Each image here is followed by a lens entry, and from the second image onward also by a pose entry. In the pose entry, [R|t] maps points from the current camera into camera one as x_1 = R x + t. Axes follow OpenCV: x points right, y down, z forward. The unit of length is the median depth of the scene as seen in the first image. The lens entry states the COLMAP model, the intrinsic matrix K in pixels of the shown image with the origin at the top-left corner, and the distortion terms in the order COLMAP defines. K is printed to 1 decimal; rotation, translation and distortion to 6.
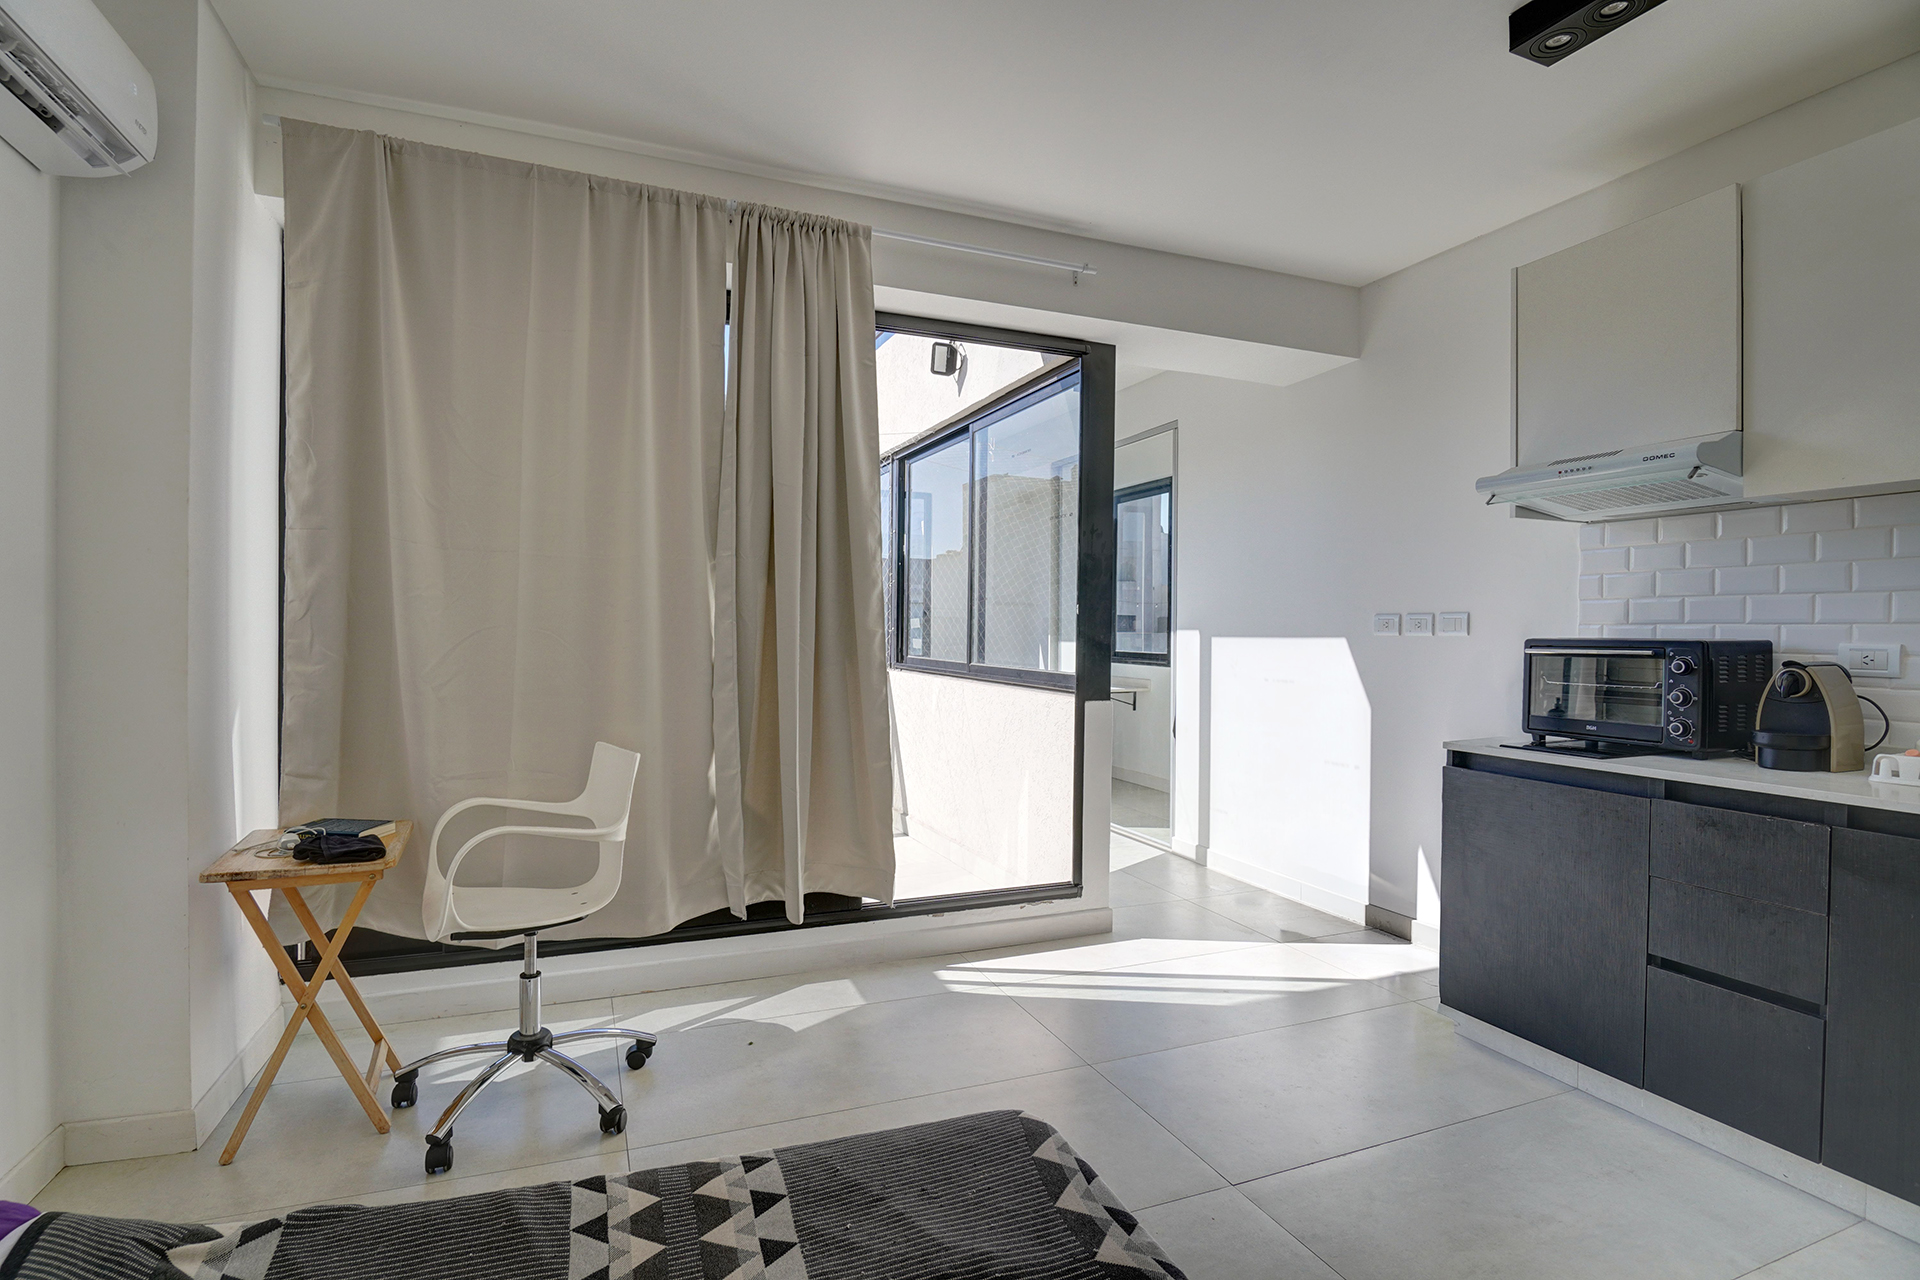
lens RADIAL K [[936.8, 0, 941.3], [0, 936.8, 640.1], [0, 0, 1]] dist [-0.020680, -0.000842]
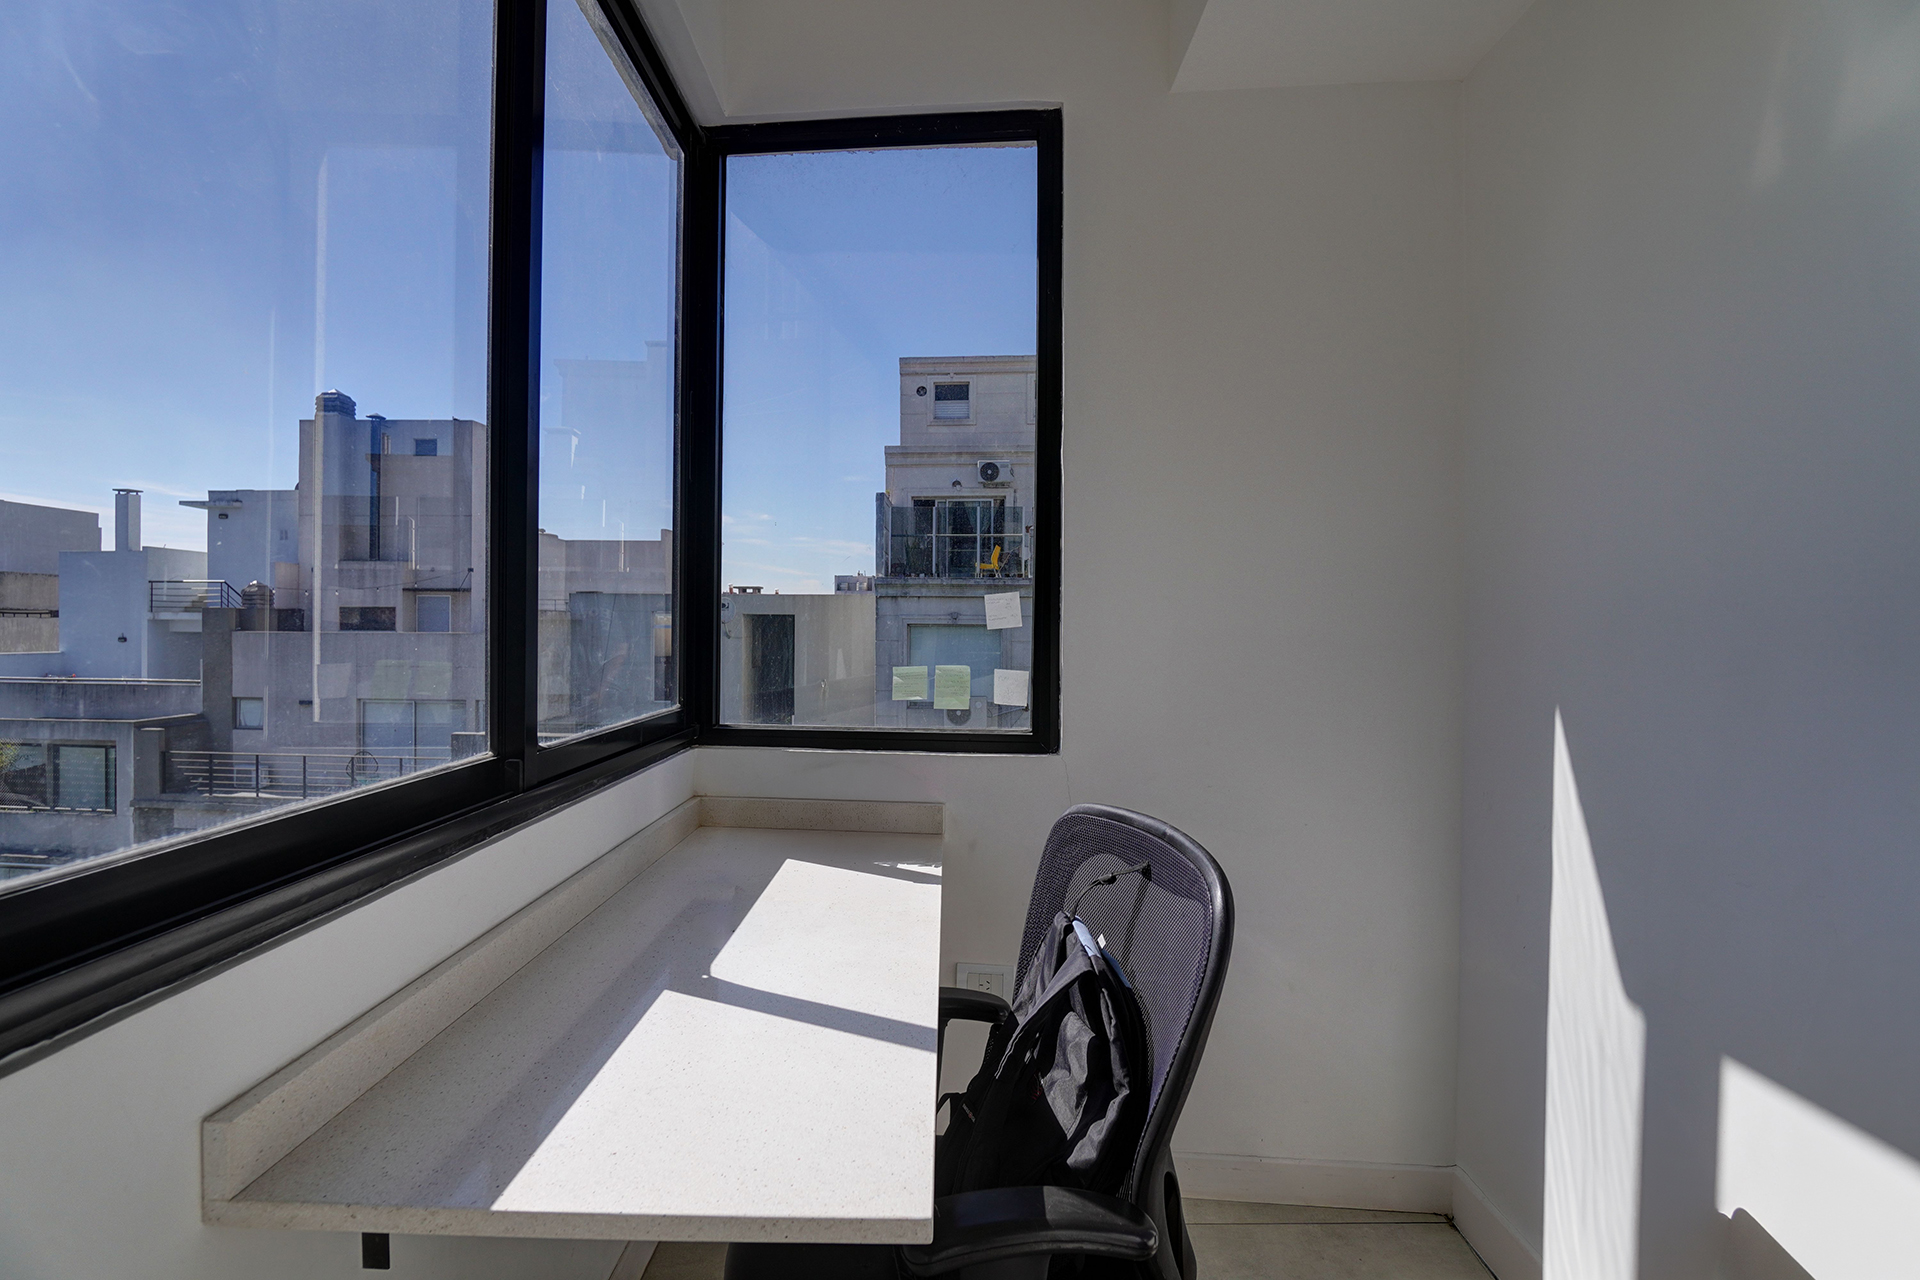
lens RADIAL K [[926.7, 0, 960.0], [0, 926.7, 640.0], [0, 0, 1]] dist [-0.025668, -0.000100]
pose [[0.932056, 0.003025, -0.362302, 0.148132], [-0.005959, 0.999958, -0.006980, -0.023031], [0.362266, 0.008665, 0.932034, 2.016935]]
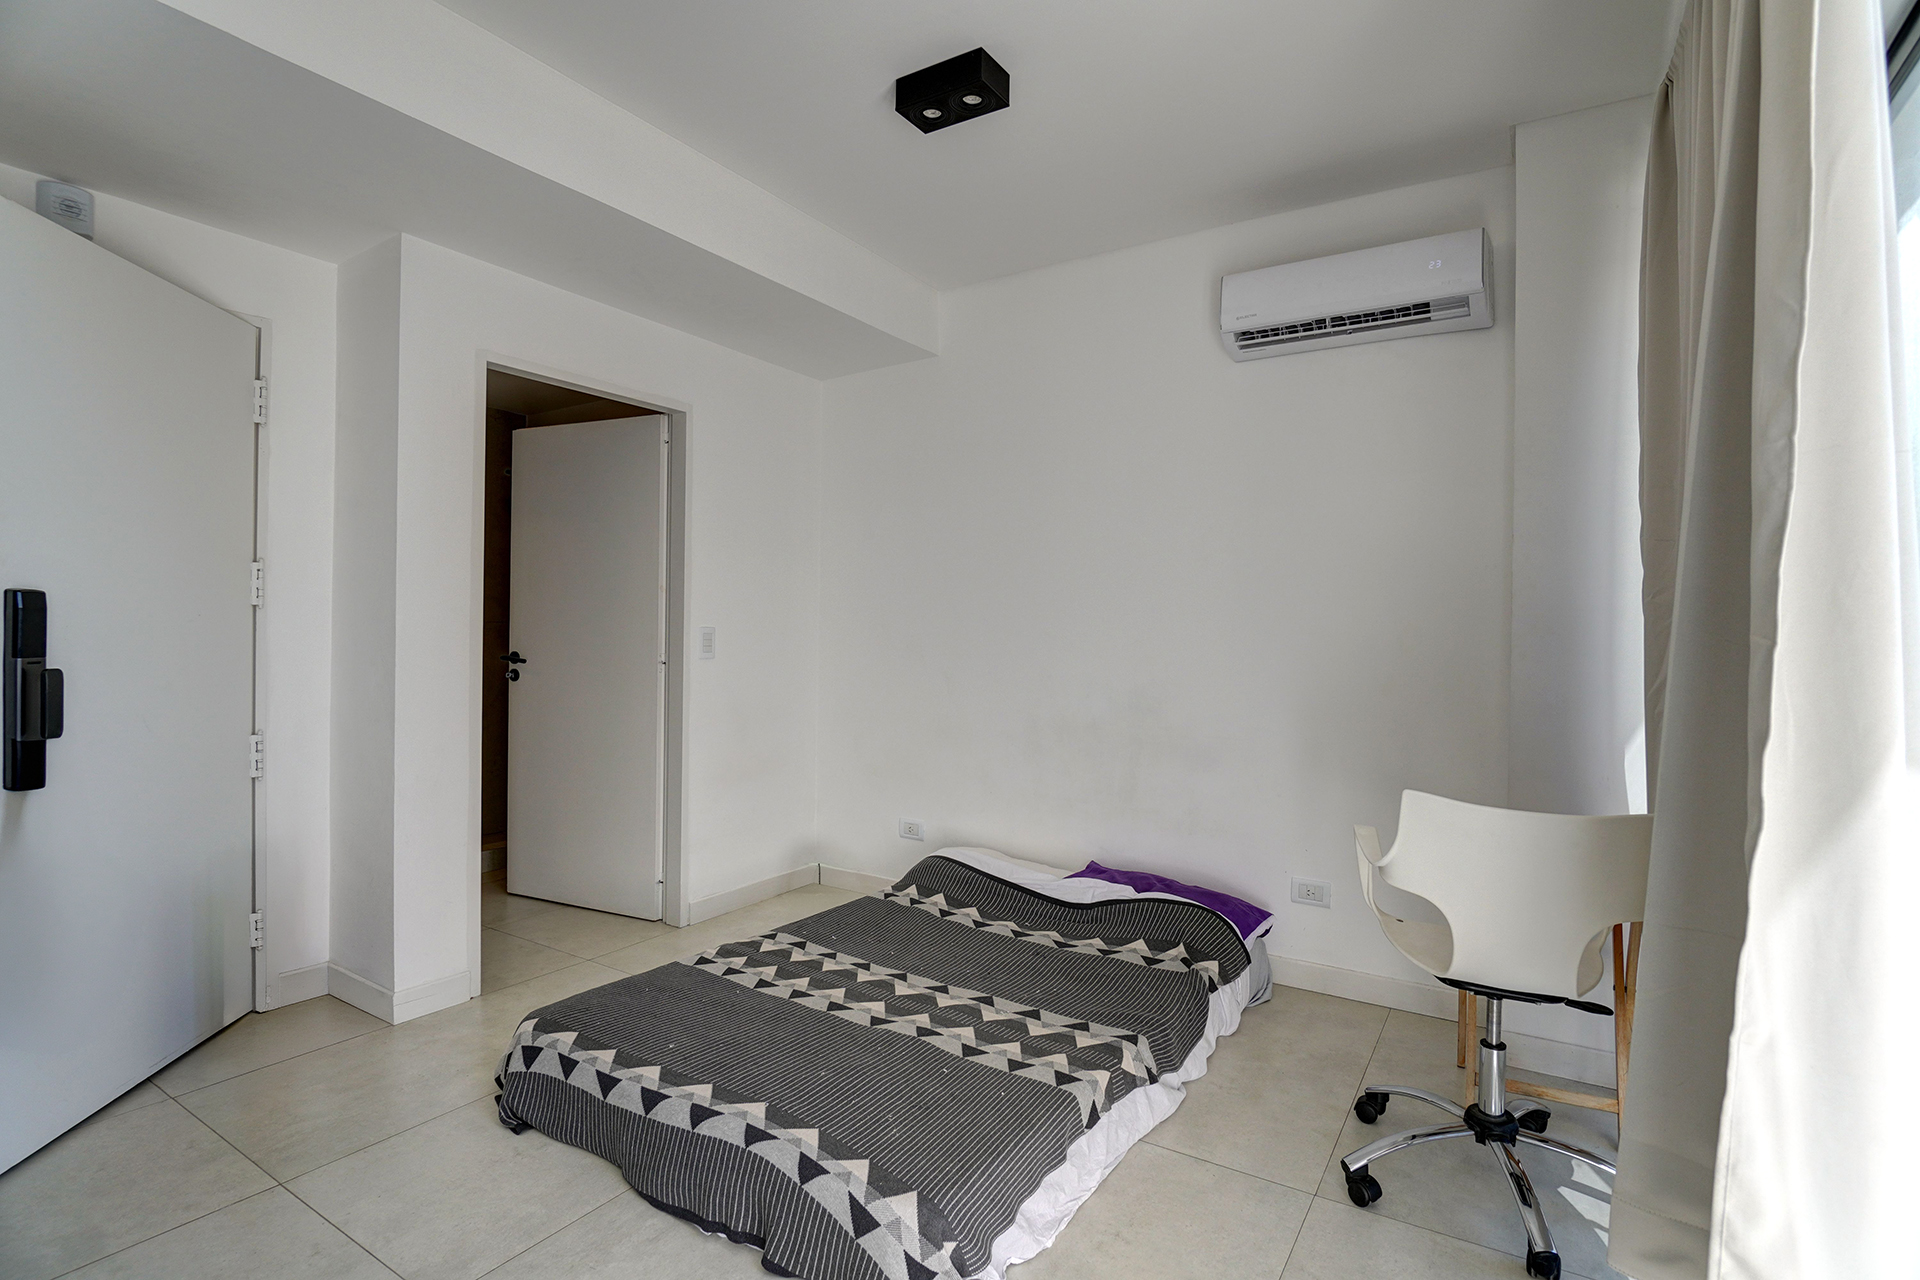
lens RADIAL K [[936.8, 0, 941.3], [0, 936.8, 640.1], [0, 0, 1]] dist [-0.020680, -0.000842]
pose [[-0.813479, -0.009350, -0.581519, 0.379935], [-0.026279, 0.999440, 0.020692, -0.012755], [0.581000, 0.032114, -0.813270, 1.128248]]
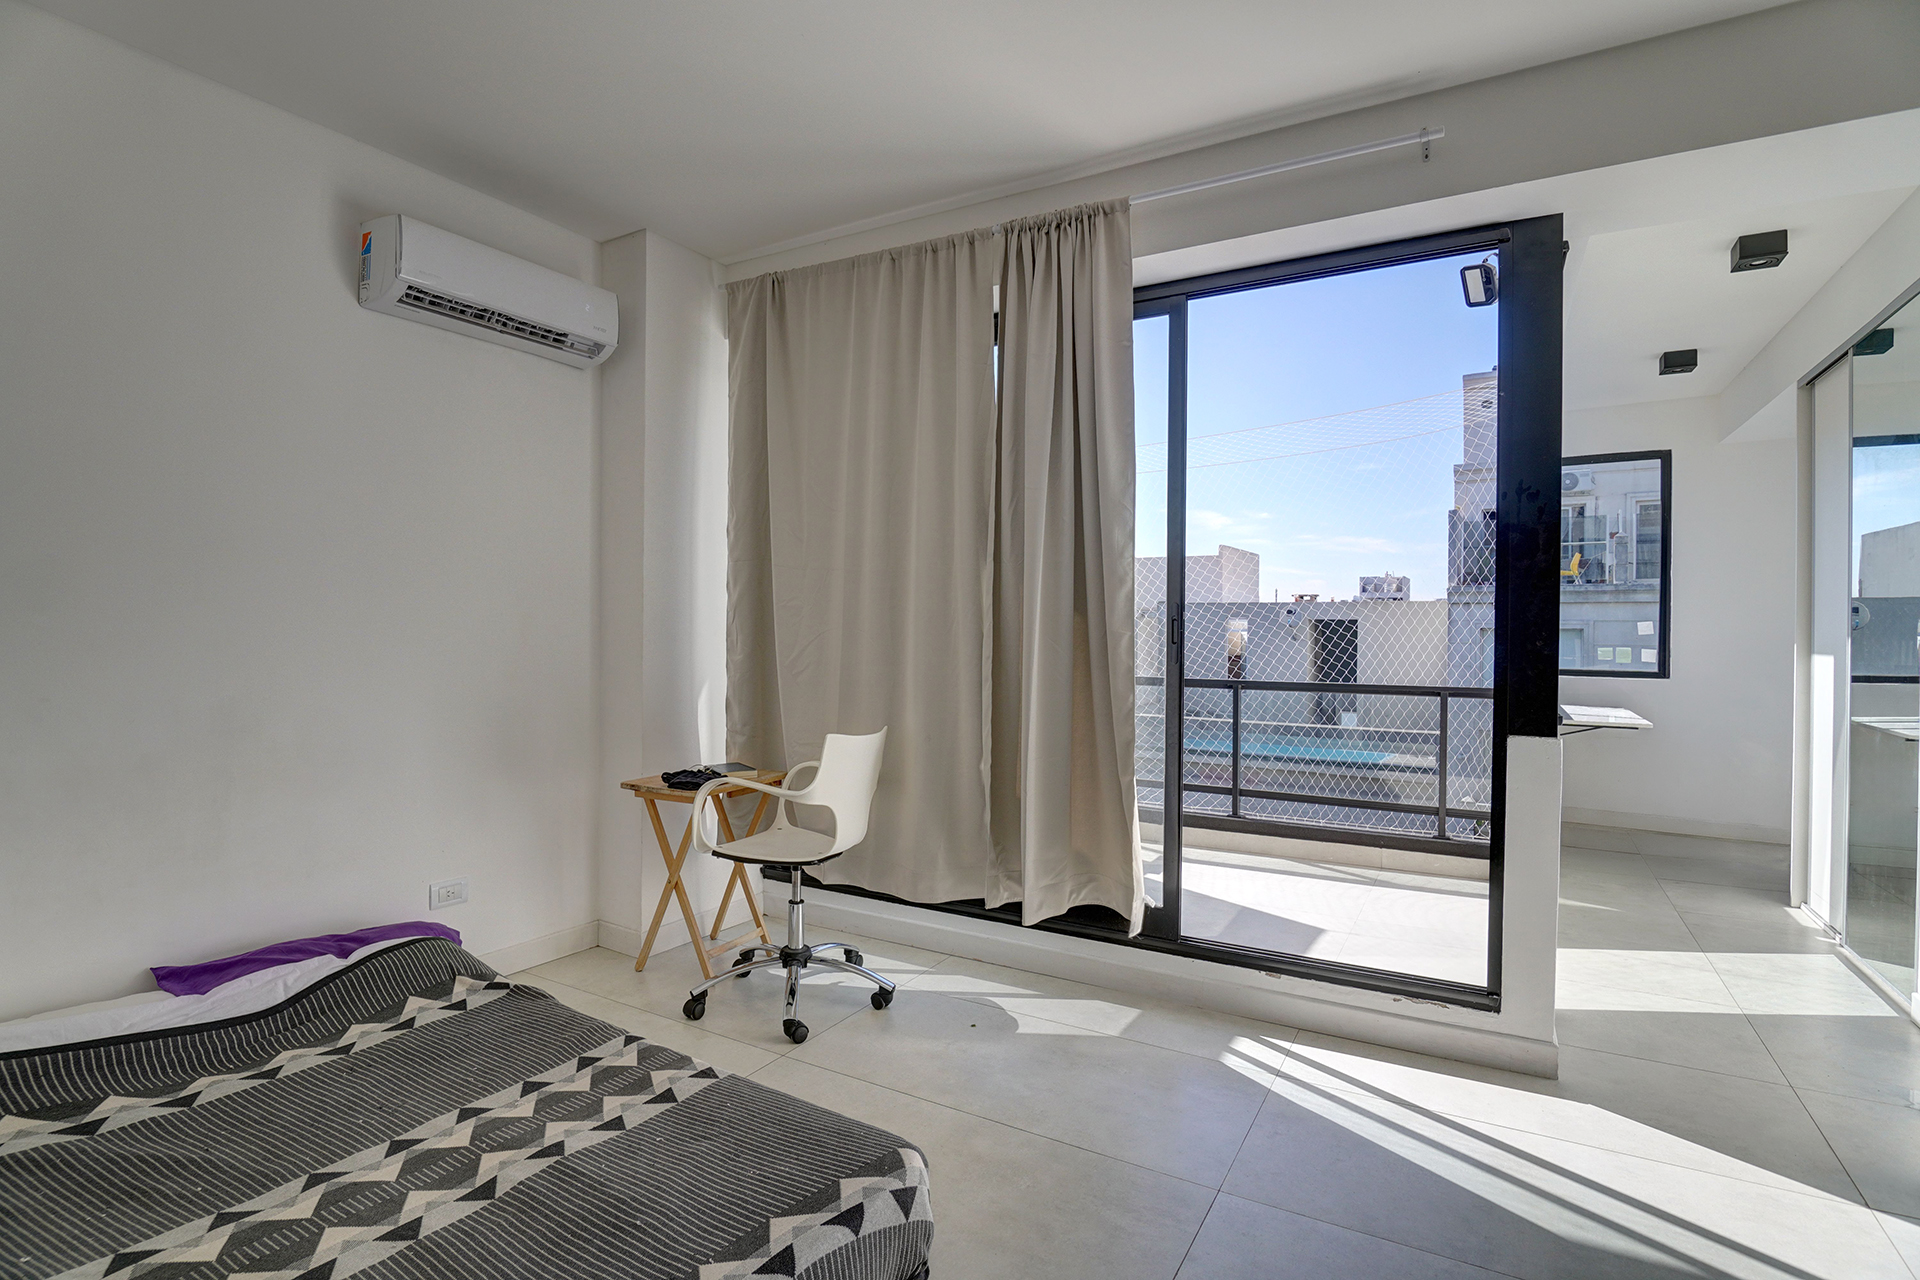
lens RADIAL K [[936.8, 0, 941.3], [0, 936.8, 640.1], [0, 0, 1]] dist [-0.020680, -0.000842]
pose [[0.612649, 0.004120, -0.790344, 0.560359], [-0.013260, 0.999899, -0.005066, 0.004313], [0.790244, 0.013584, 0.612642, 0.301789]]
